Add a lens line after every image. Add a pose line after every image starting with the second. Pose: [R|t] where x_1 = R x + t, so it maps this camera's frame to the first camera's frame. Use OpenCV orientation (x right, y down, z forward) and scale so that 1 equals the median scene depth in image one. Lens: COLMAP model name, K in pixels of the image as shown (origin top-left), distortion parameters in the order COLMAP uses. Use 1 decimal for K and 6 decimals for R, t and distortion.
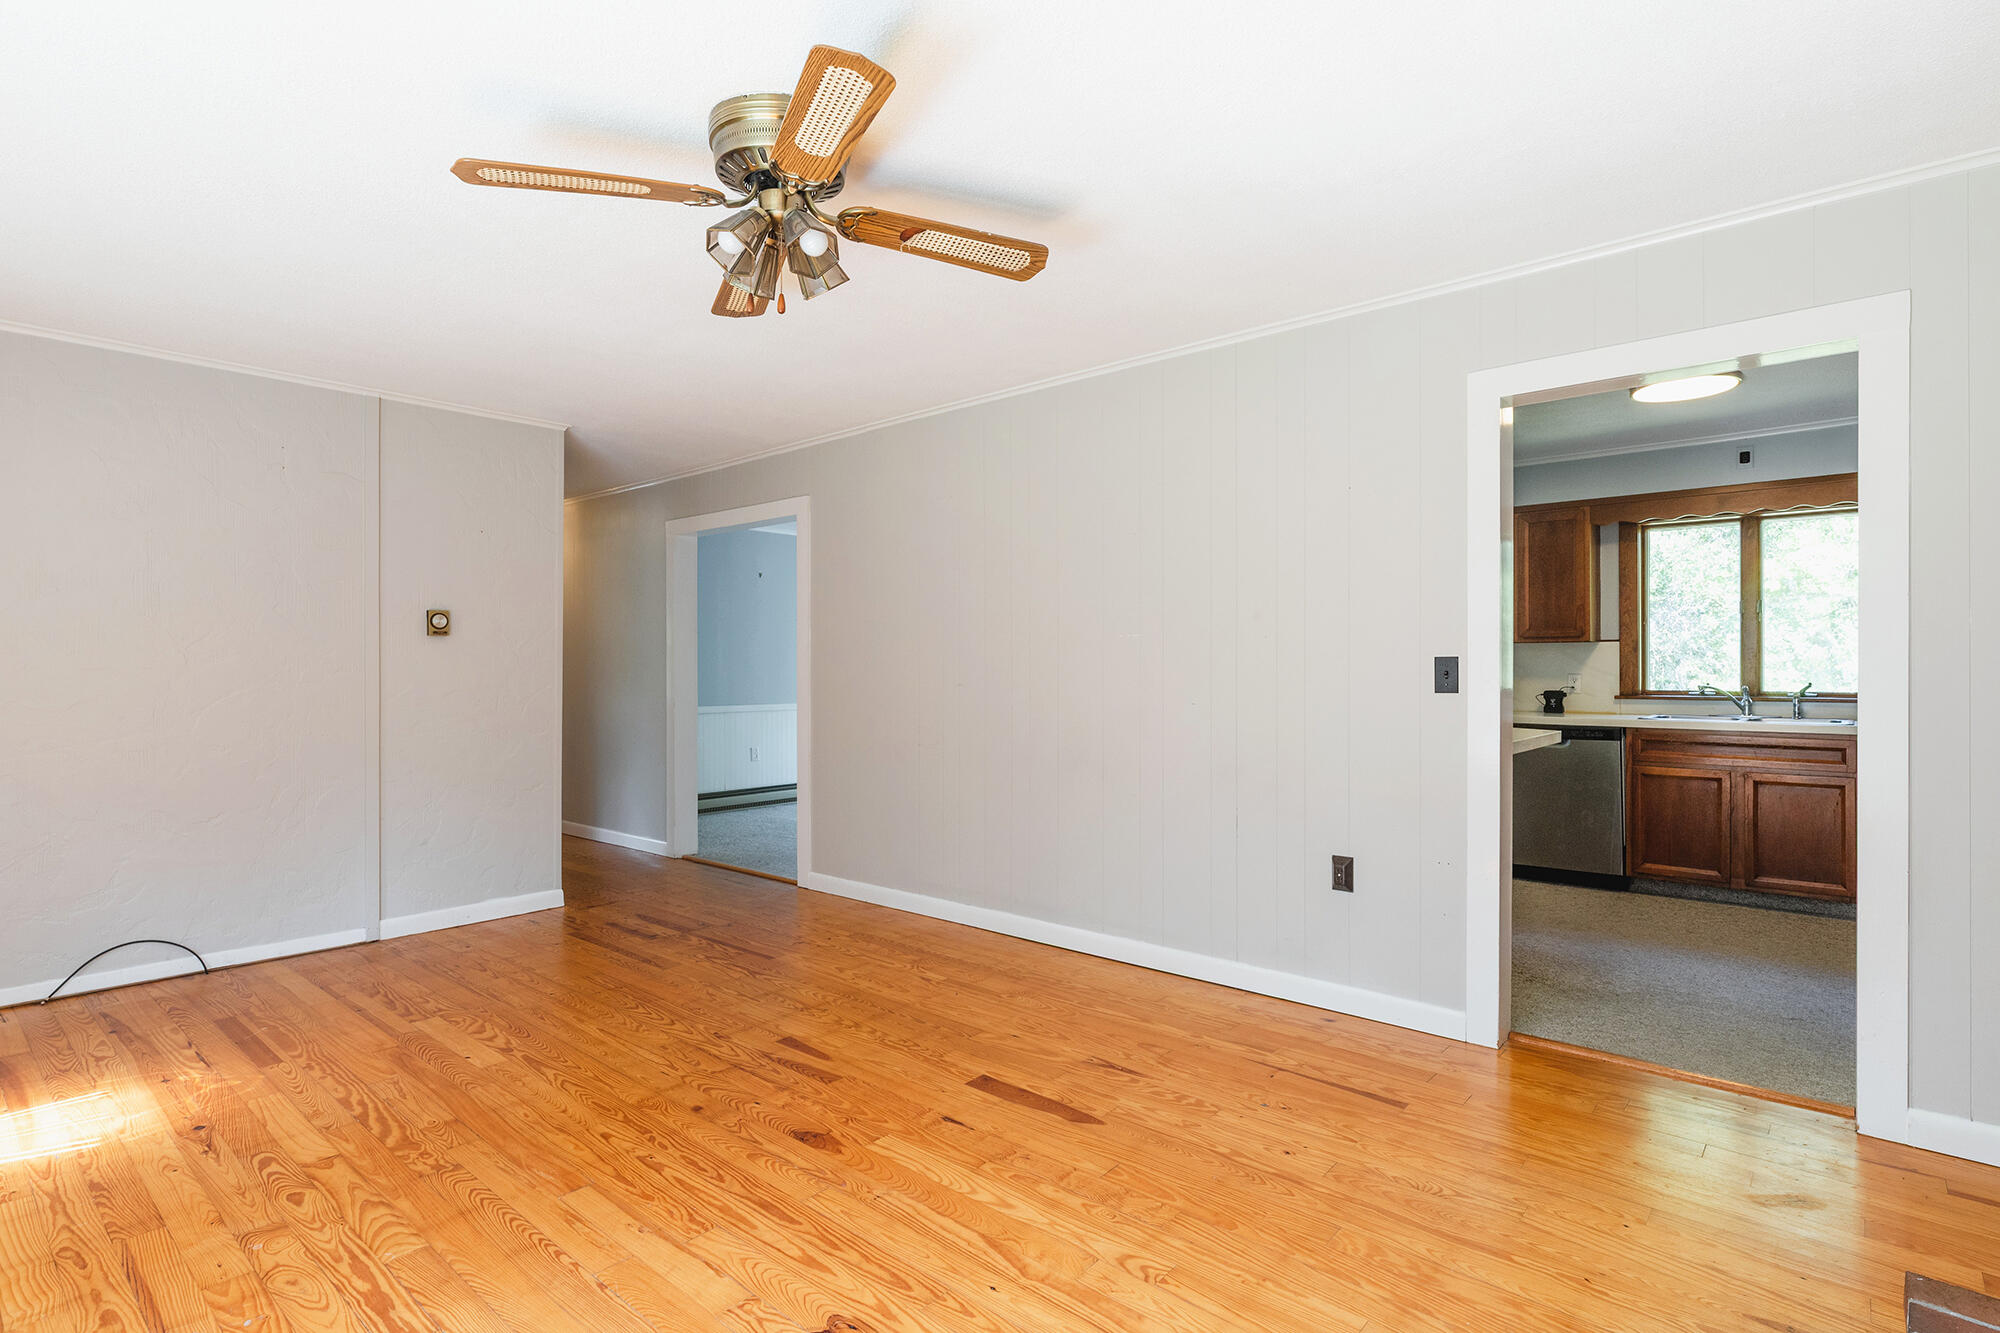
lens RADIAL K [[963.8, 0, 987.6], [0, 963.8, 667.7], [0, 0, 1]] dist [0.000092, 0.000307]
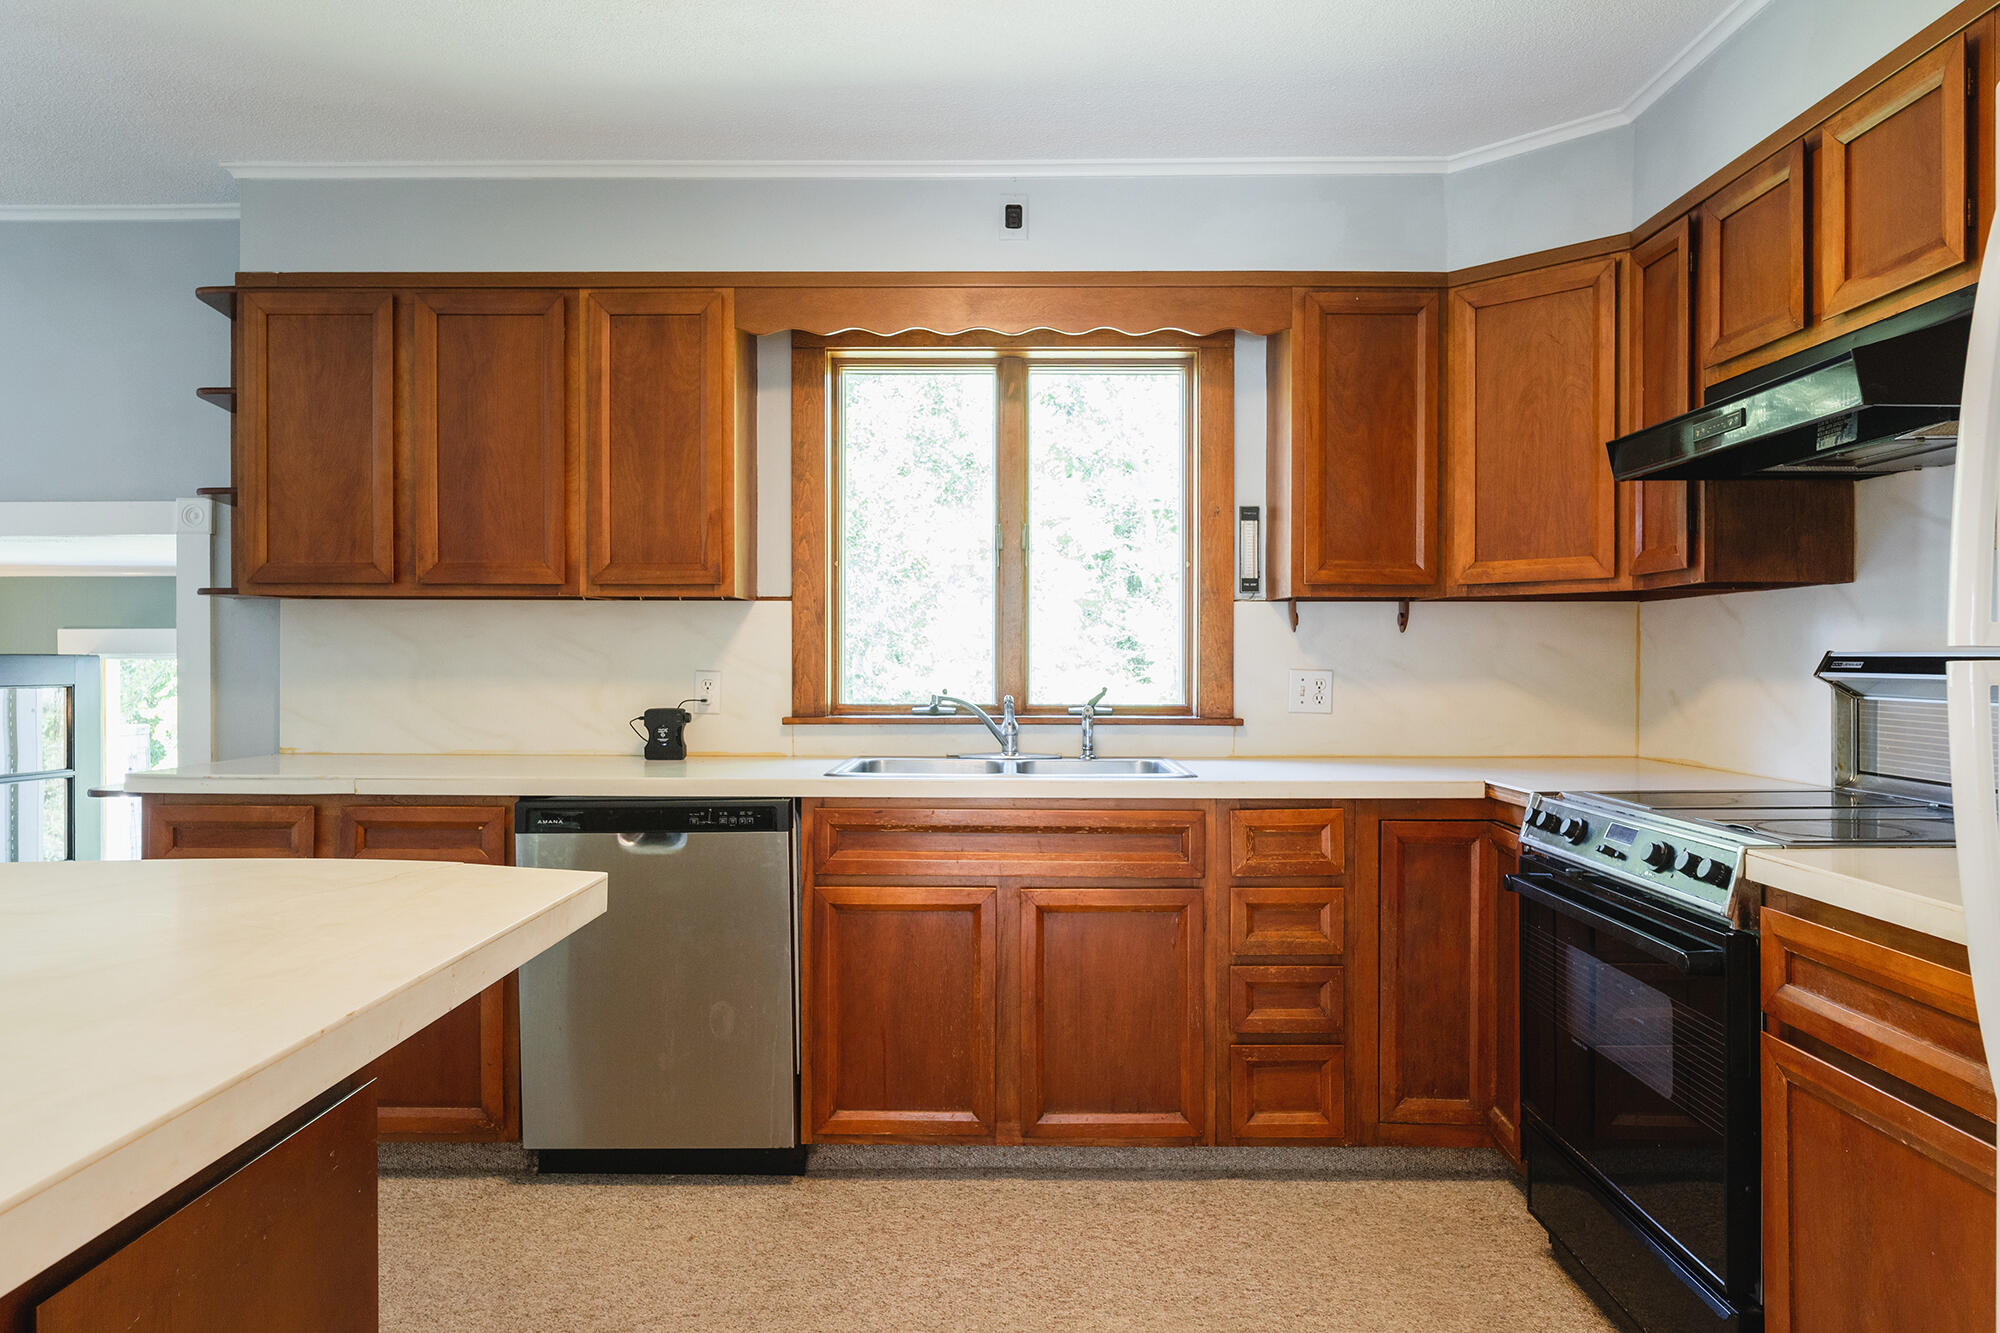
lens RADIAL K [[1286.9, 0, 996.2], [0, 1286.9, 667.2], [0, 0, 1]] dist [-0.008207, -0.000458]
pose [[0.747868, -0.003261, 0.663840, 0.342329], [-0.002652, 0.999965, 0.007899, -0.000258], [-0.663842, -0.007668, 0.747833, 0.507414]]
